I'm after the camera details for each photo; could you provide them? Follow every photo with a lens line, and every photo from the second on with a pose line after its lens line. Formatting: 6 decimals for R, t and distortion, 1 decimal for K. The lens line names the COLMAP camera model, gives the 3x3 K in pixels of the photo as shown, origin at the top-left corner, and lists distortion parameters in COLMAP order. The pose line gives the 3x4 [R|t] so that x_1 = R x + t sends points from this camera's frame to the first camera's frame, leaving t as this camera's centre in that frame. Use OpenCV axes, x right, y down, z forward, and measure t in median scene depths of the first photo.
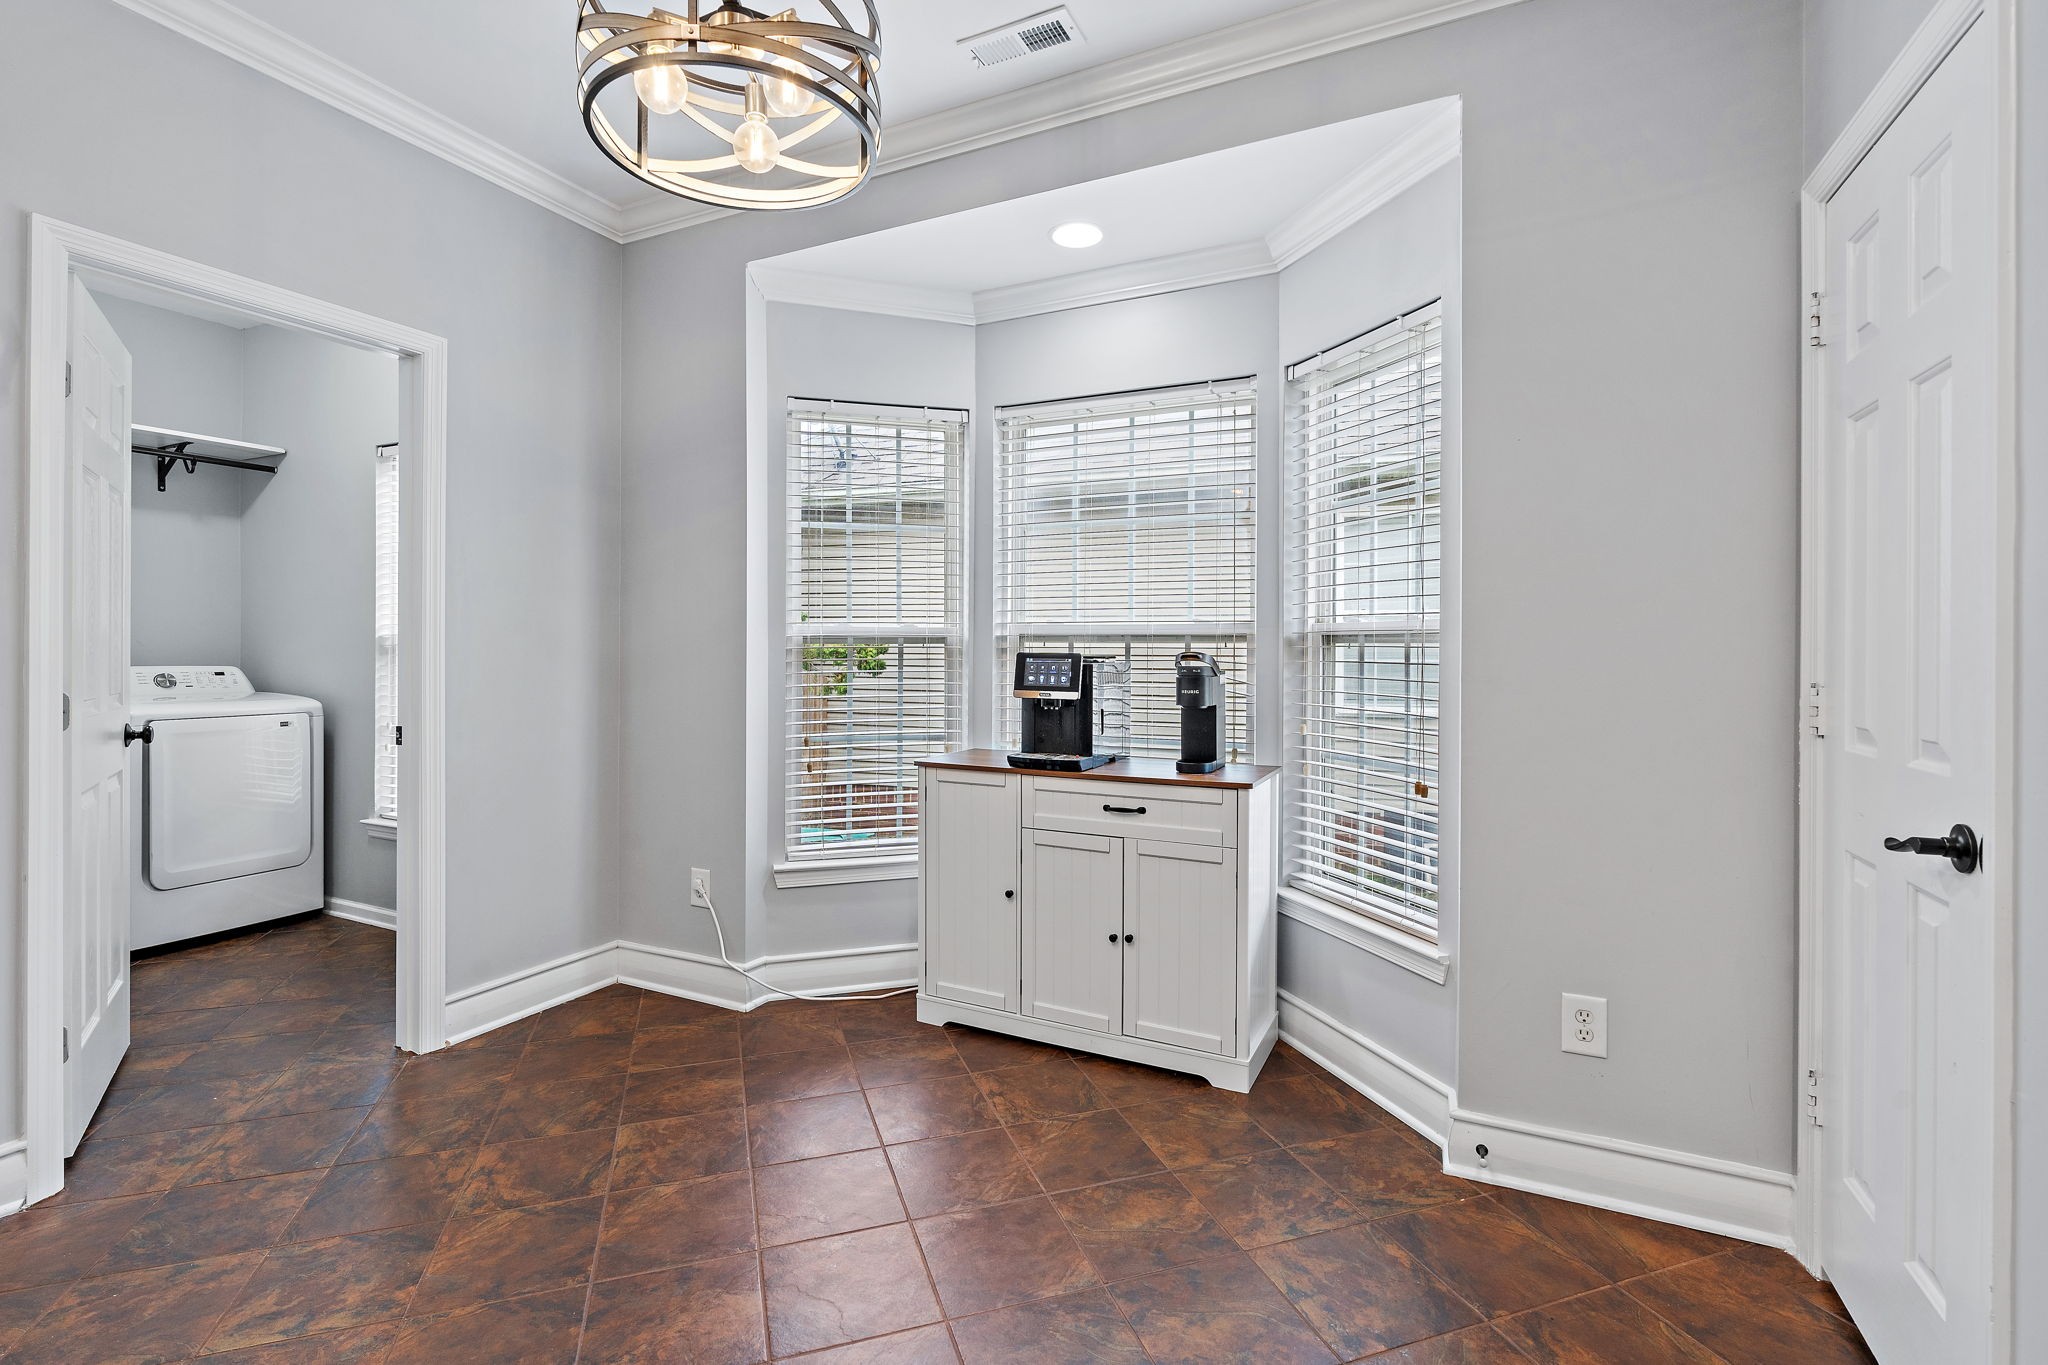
lens RADIAL K [[925.5, 0, 1015.9], [0, 925.5, 662.3], [0, 0, 1]] dist [-0.000034, 0.000105]
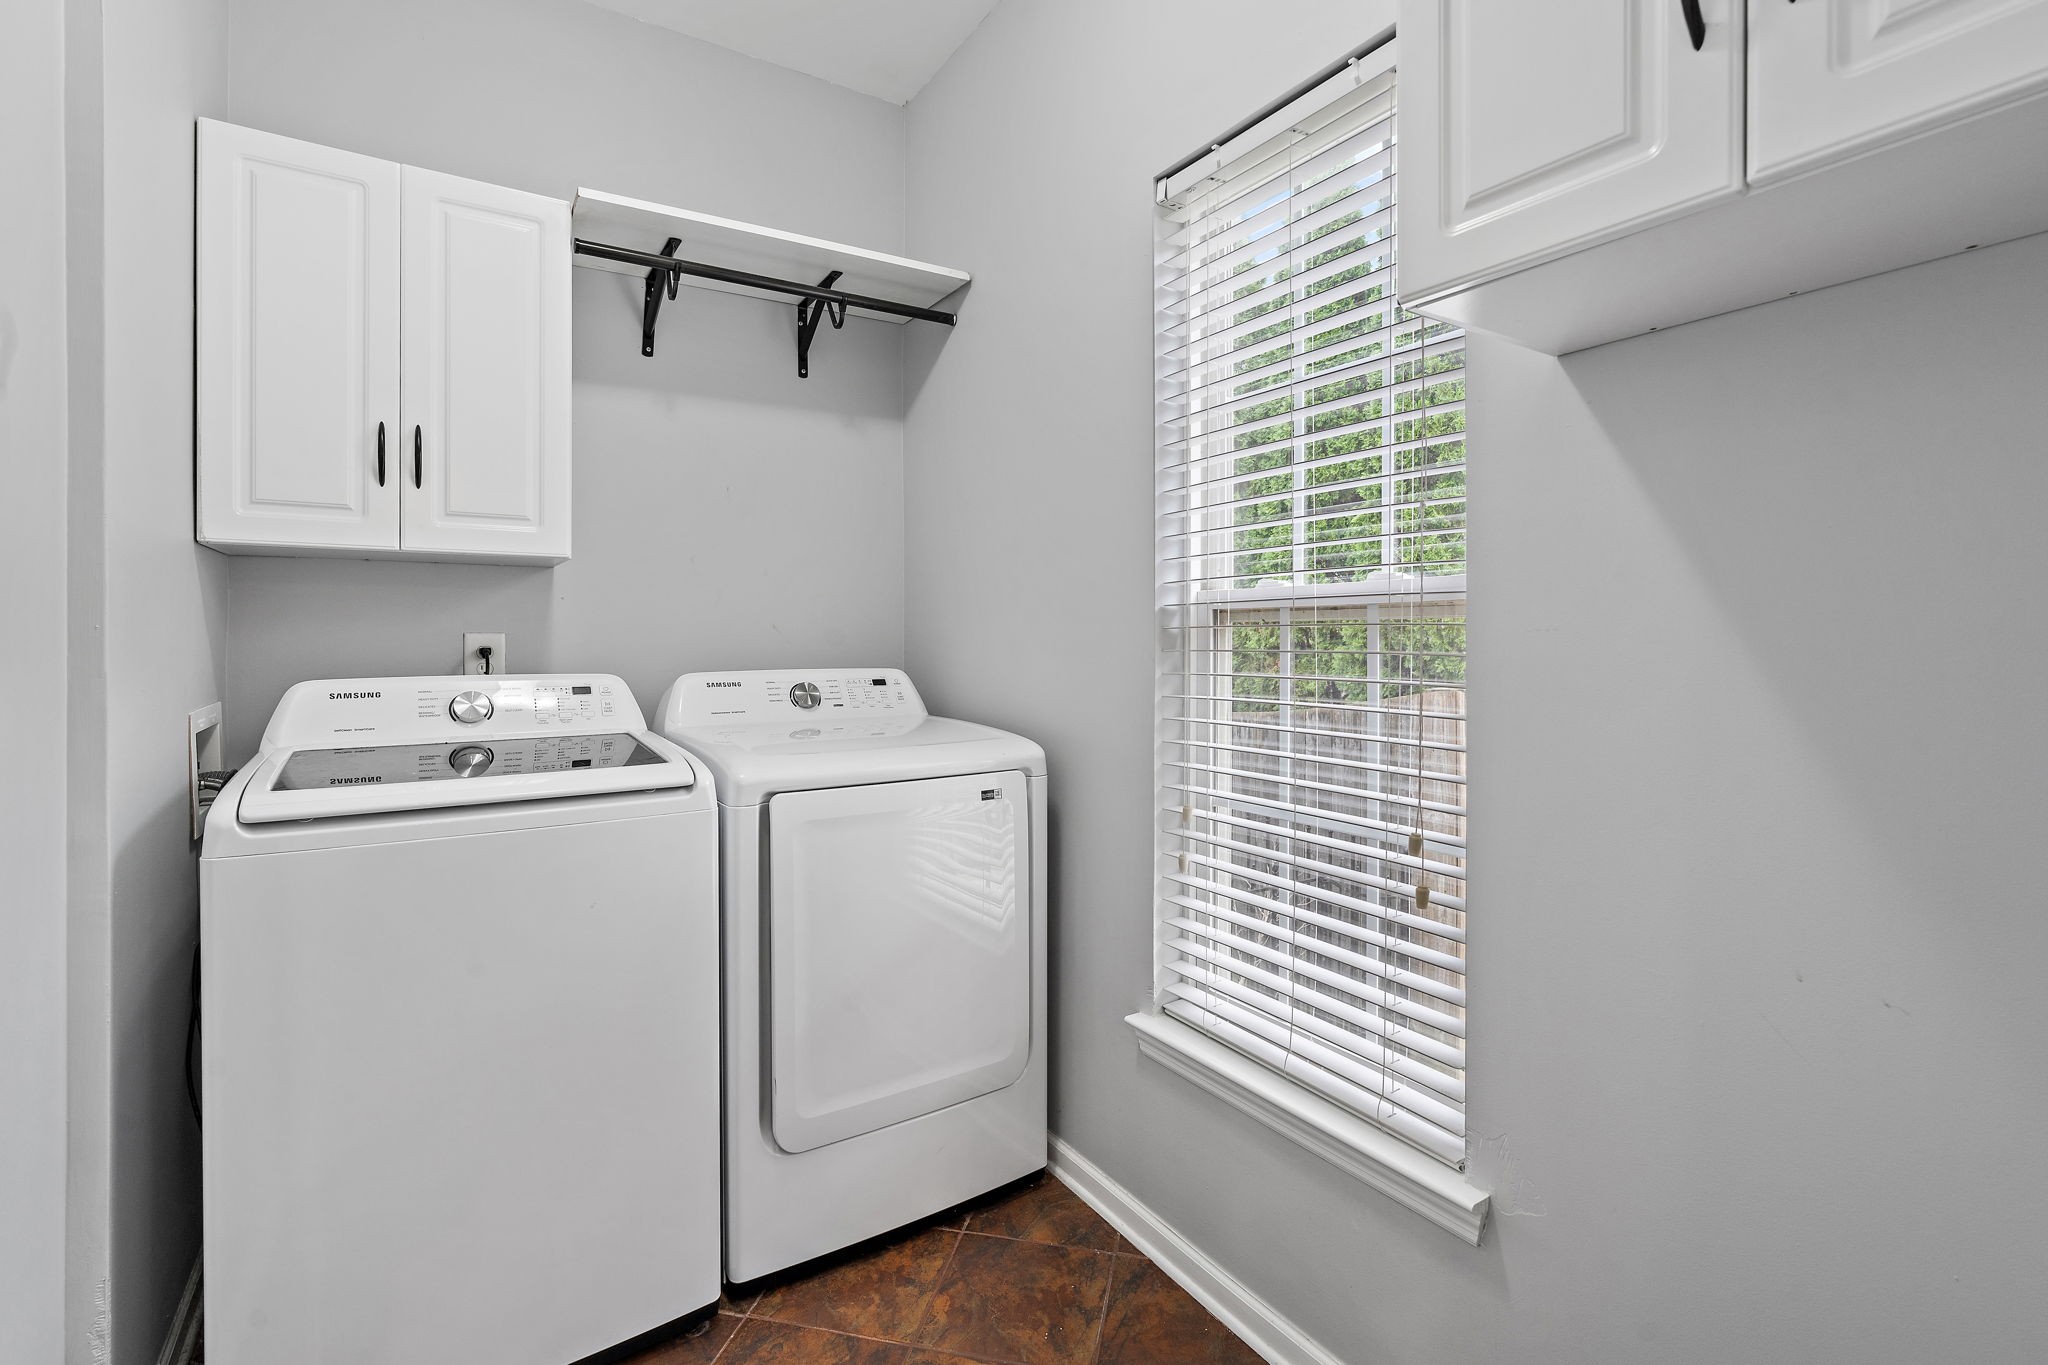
lens RADIAL K [[925.5, 0, 1025.8], [0, 925.5, 667.9], [0, 0, 1]] dist [-0.000034, 0.000105]
pose [[0.857539, 0.009993, -0.514322, -0.508803], [0.000437, 0.999797, 0.020154, -0.008141], [0.514419, -0.017508, 0.857360, 0.579366]]
